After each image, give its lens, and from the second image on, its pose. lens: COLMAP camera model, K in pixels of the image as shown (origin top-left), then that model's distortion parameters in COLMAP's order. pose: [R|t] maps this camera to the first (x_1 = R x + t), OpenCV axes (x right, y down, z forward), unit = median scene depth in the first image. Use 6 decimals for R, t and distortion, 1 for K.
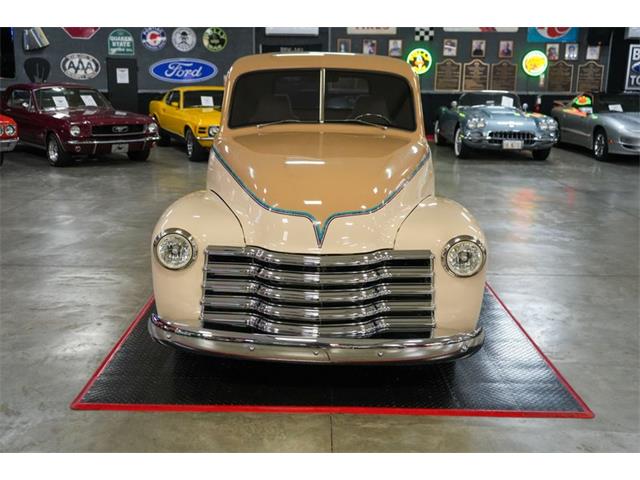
lens RADIAL K [[691.0, 0, 318.7], [0, 691.0, 244.5], [0, 0, 1]] dist [0.001904, 0.000000]
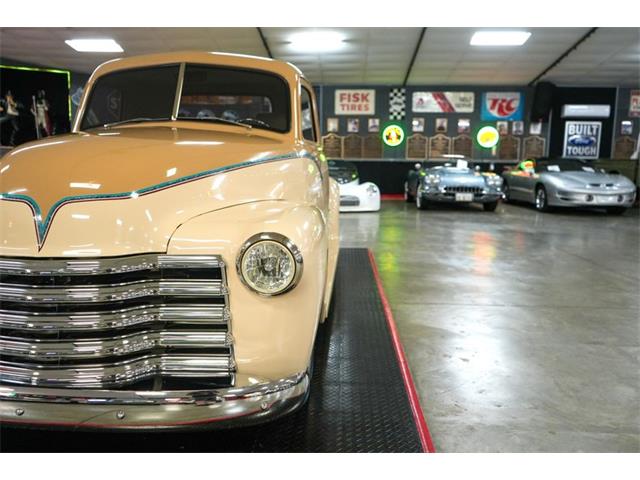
lens RADIAL K [[509.5, 0, 319.4], [0, 509.5, 242.5], [0, 0, 1]] dist [-0.014170, 0.010818]
pose [[0.998884, 0.003634, -0.047088, 0.076484], [-0.007845, 0.995950, -0.089566, 0.011008], [0.046571, 0.089836, 0.994867, 0.138666]]
